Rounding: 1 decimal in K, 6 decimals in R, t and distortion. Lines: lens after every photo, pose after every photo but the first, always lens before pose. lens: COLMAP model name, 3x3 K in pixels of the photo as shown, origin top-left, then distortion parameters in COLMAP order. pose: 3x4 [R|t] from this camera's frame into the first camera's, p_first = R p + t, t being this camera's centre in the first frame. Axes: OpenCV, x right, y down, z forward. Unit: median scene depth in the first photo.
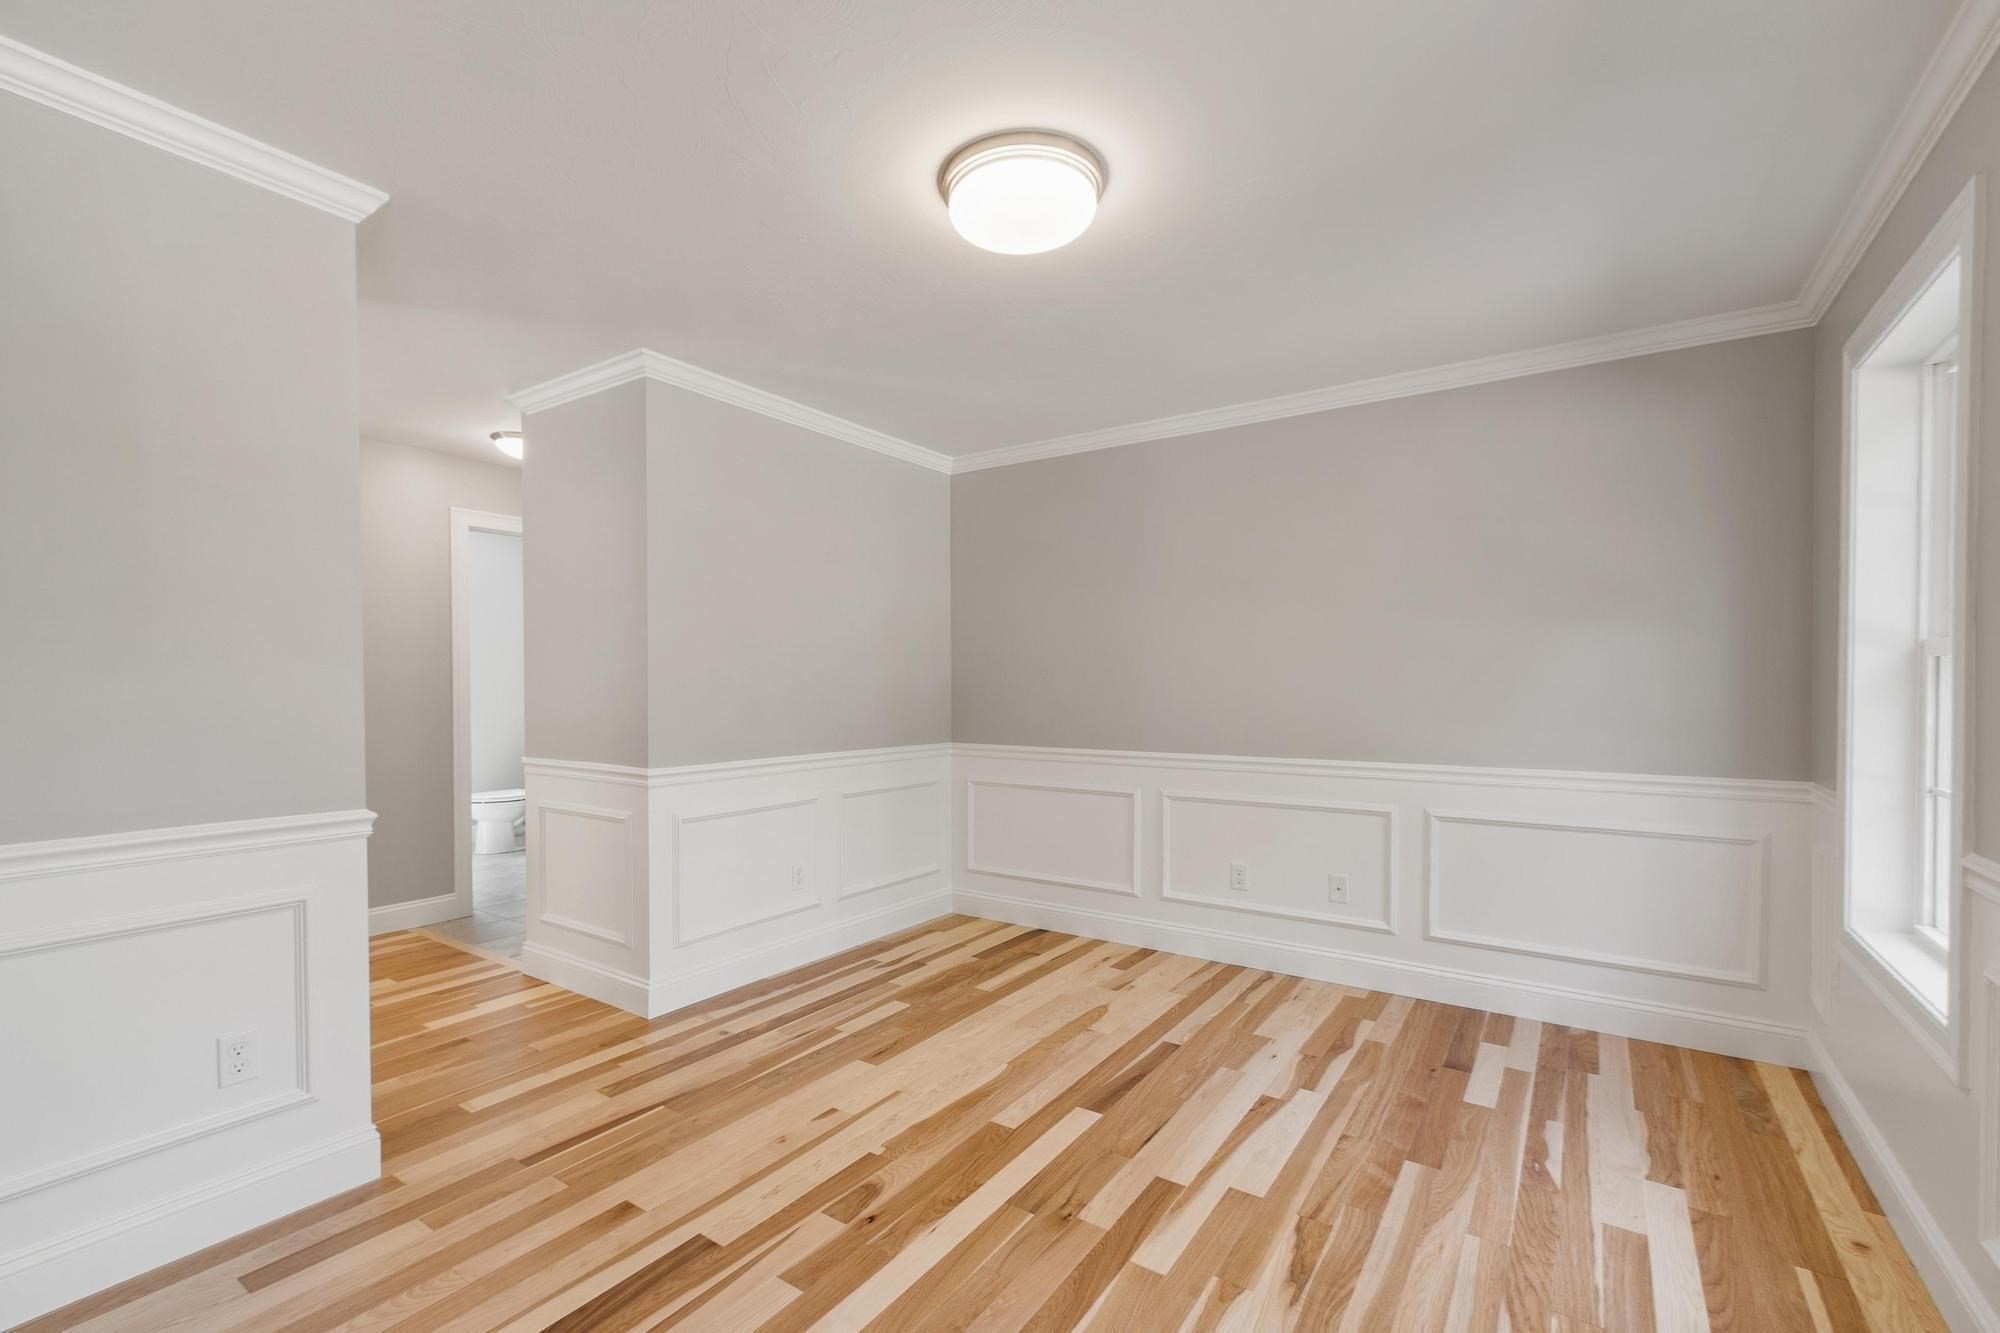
lens RADIAL K [[888.8, 0, 969.2], [0, 888.8, 689.4], [0, 0, 1]] dist [-0.001959, -0.000179]
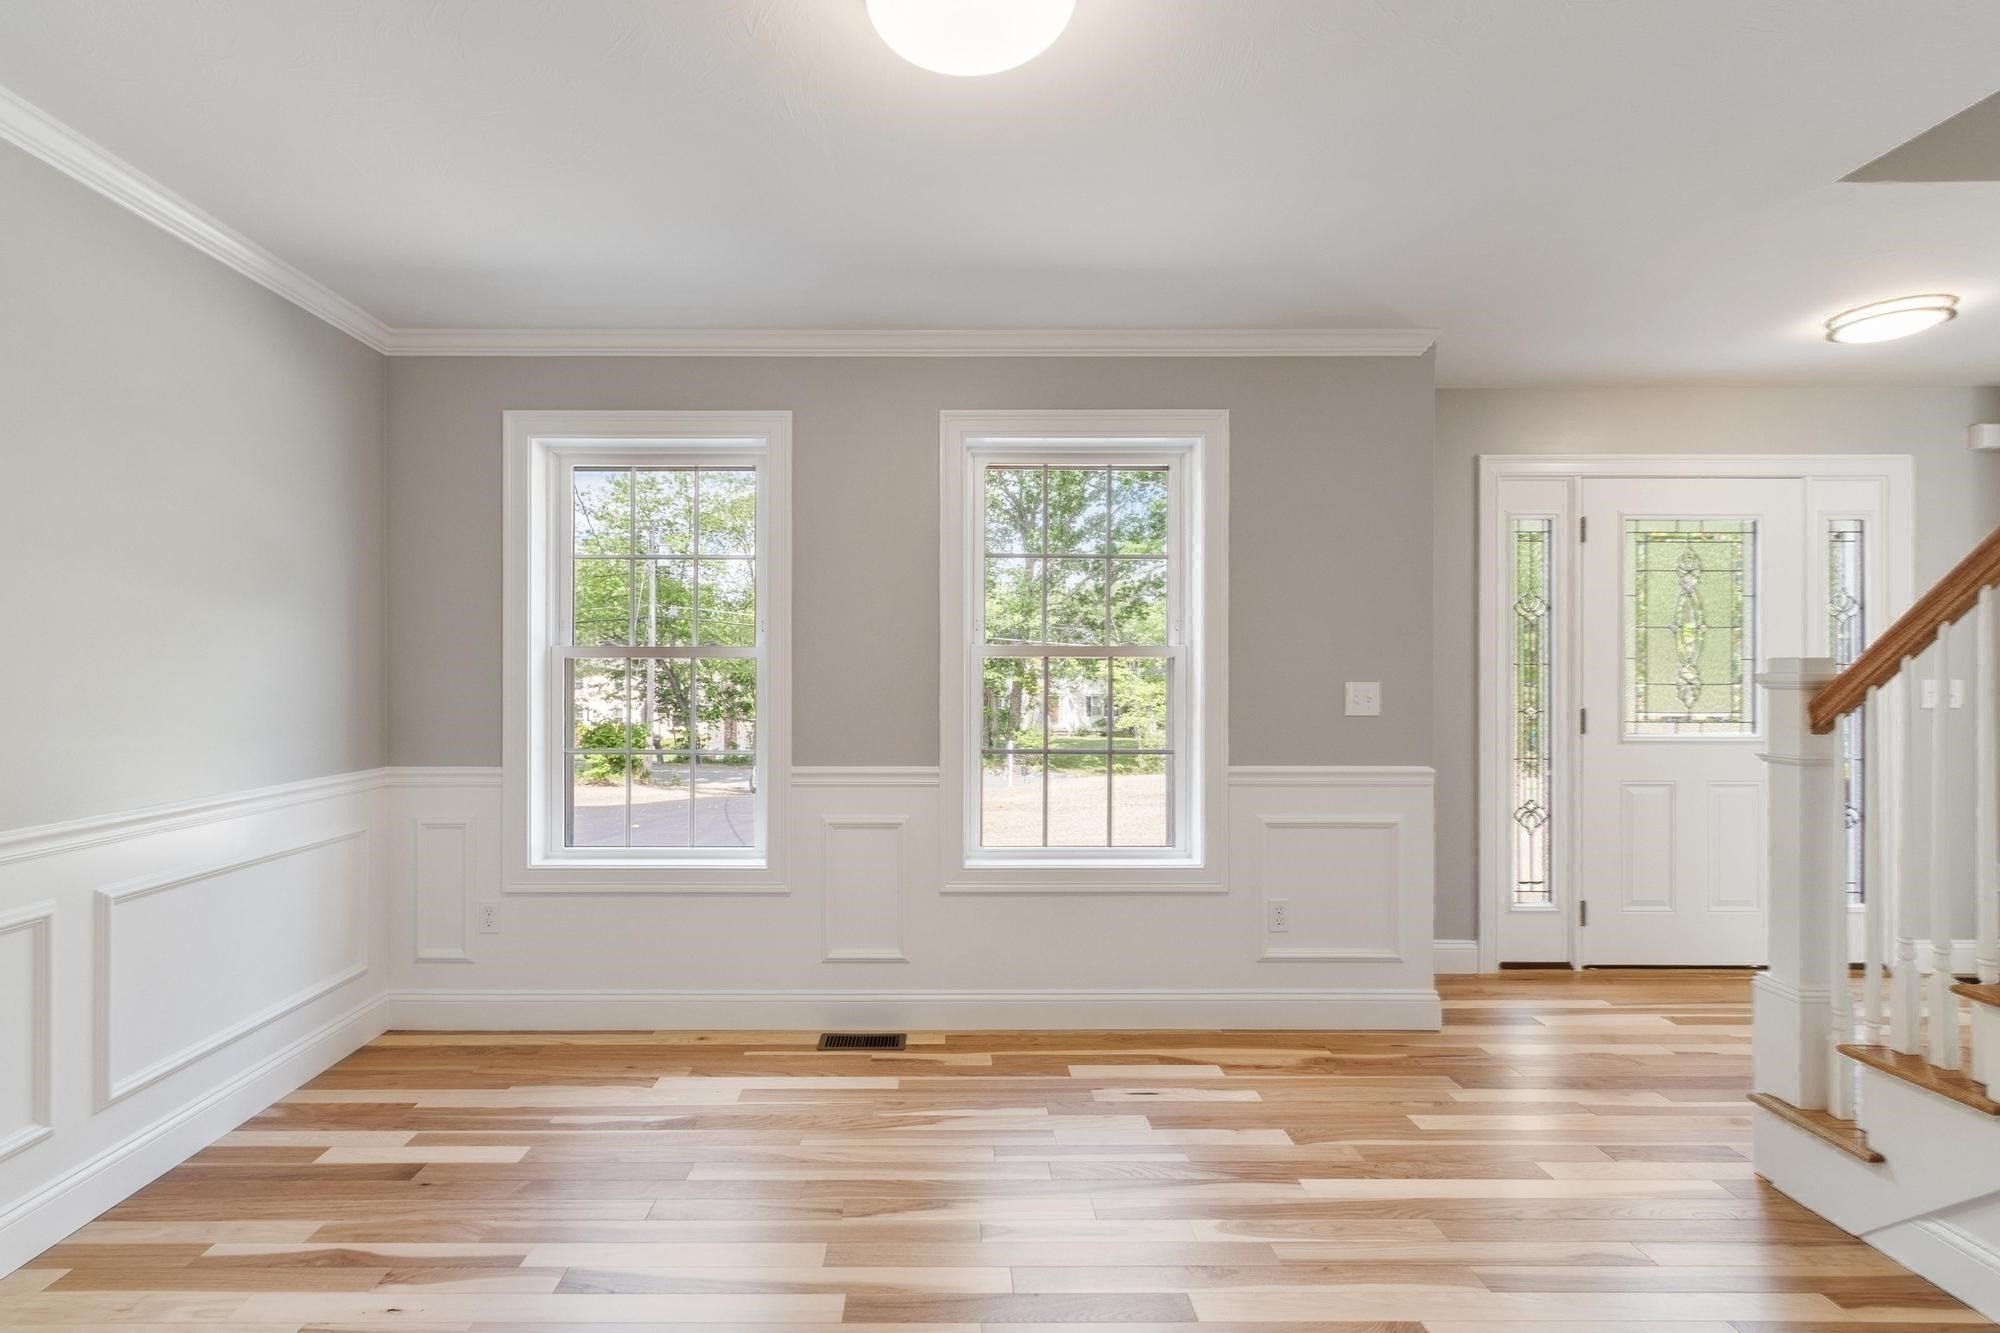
lens RADIAL K [[905.9, 0, 958.4], [0, 905.9, 674.0], [0, 0, 1]] dist [-0.002531, 0.000347]
pose [[-0.581813, 0.000940, 0.813322, -0.416201], [0.009570, 0.999938, 0.005690, -0.012173], [-0.813266, 0.011094, -0.581786, 1.177321]]
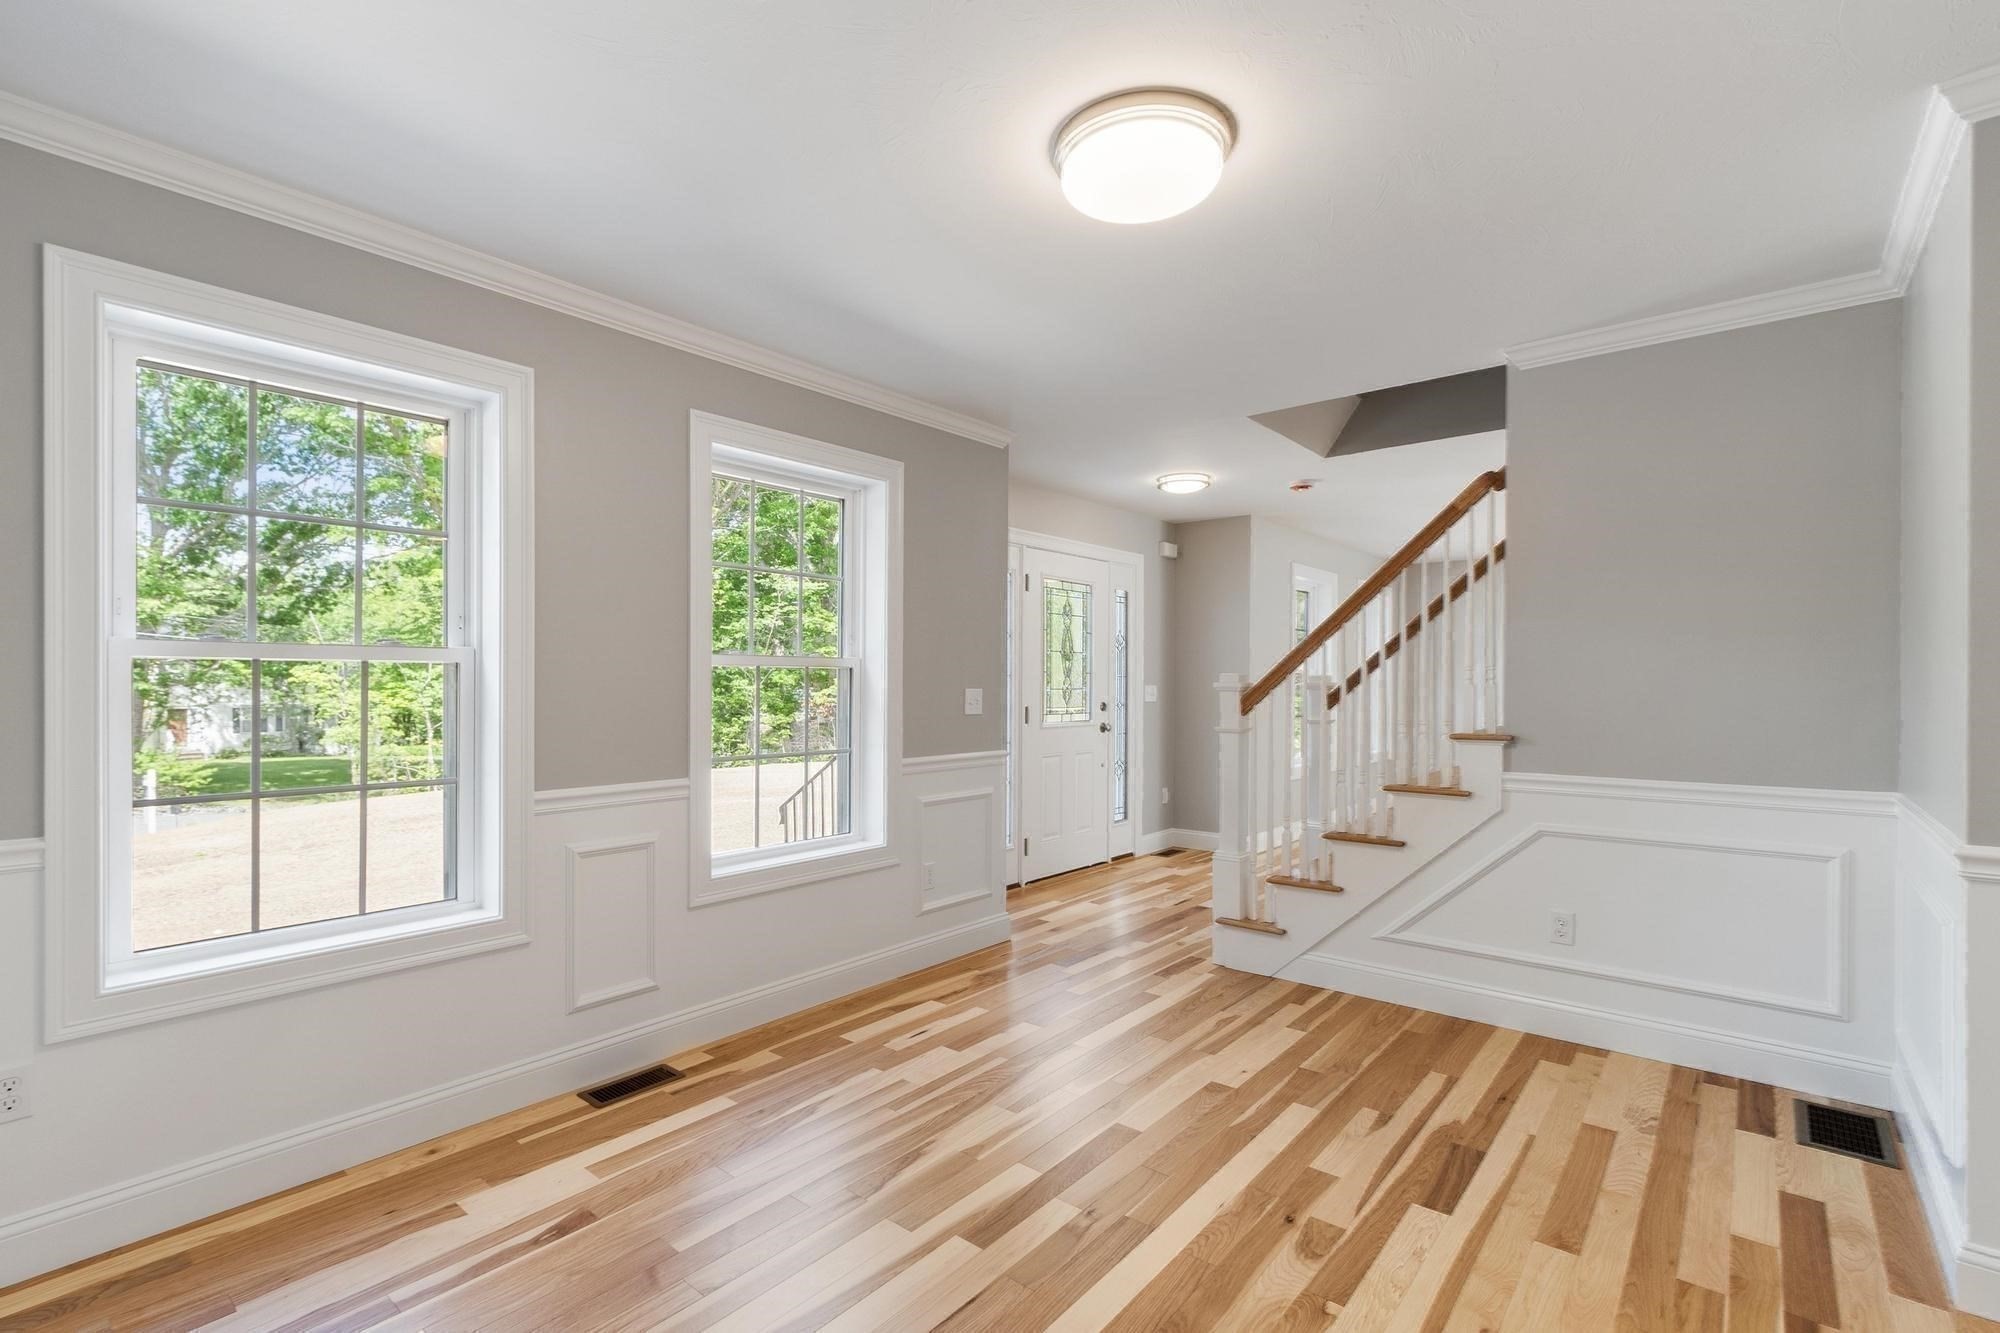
lens RADIAL K [[888.8, 0, 969.2], [0, 888.8, 689.4], [0, 0, 1]] dist [-0.001959, -0.000179]
pose [[-0.994804, -0.002766, 0.101770, 0.118530], [-0.000774, 0.999807, 0.019609, -0.020077], [-0.101804, 0.019428, -0.994615, 1.607524]]
